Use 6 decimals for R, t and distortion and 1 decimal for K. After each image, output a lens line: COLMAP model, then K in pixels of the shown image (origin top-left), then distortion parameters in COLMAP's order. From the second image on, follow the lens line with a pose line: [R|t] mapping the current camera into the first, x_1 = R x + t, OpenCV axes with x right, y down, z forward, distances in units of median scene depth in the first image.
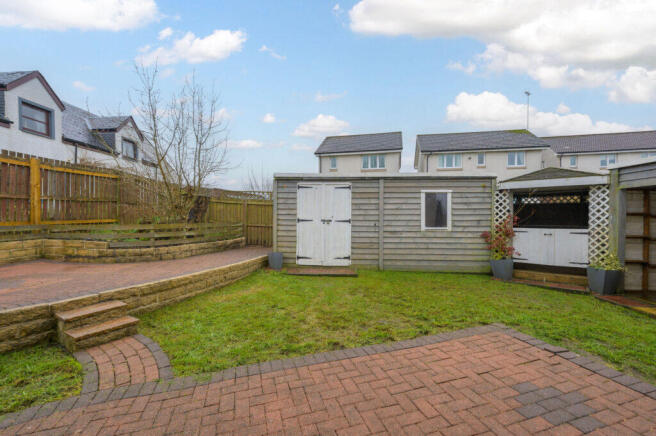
lens RADIAL K [[283.3, 0, 328.0], [0, 283.3, 218.0], [0, 0, 1]] dist [0.000747, 0.000107]
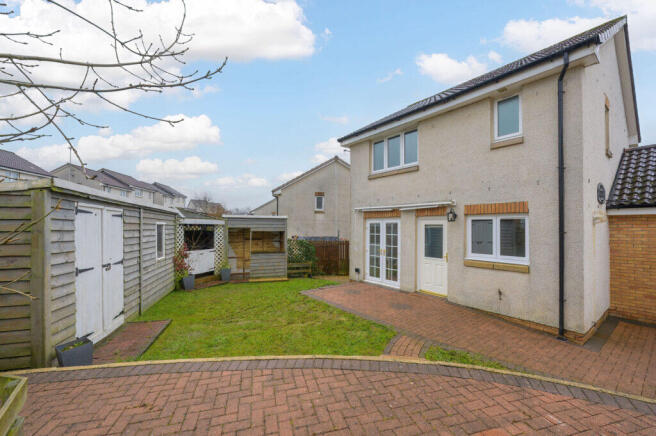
lens RADIAL K [[261.5, 0, 330.9], [0, 261.5, 221.3], [0, 0, 1]] dist [-0.000721, -0.000077]
pose [[-0.356057, 0.022114, 0.934203, -0.764804], [-0.003241, 0.999685, -0.024899, -0.079937], [-0.934459, -0.011893, -0.355873, 0.751702]]
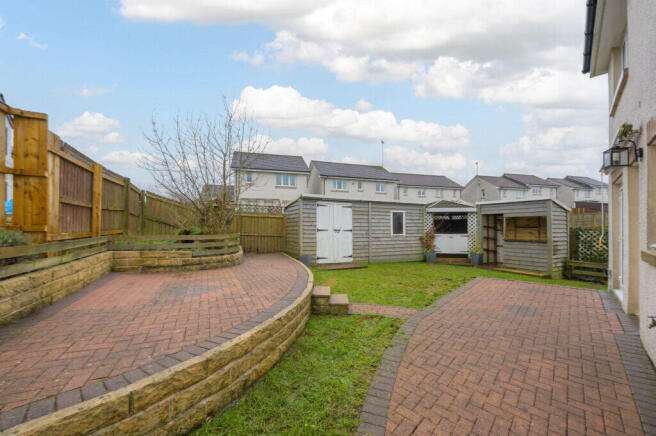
lens RADIAL K [[261.5, 0, 330.9], [0, 261.5, 221.3], [0, 0, 1]] dist [-0.000721, -0.000077]
pose [[0.869661, 0.012747, 0.493485, -0.676354], [-0.000452, 0.999687, -0.025026, -0.002240], [-0.493650, 0.021541, 0.869394, -0.095738]]
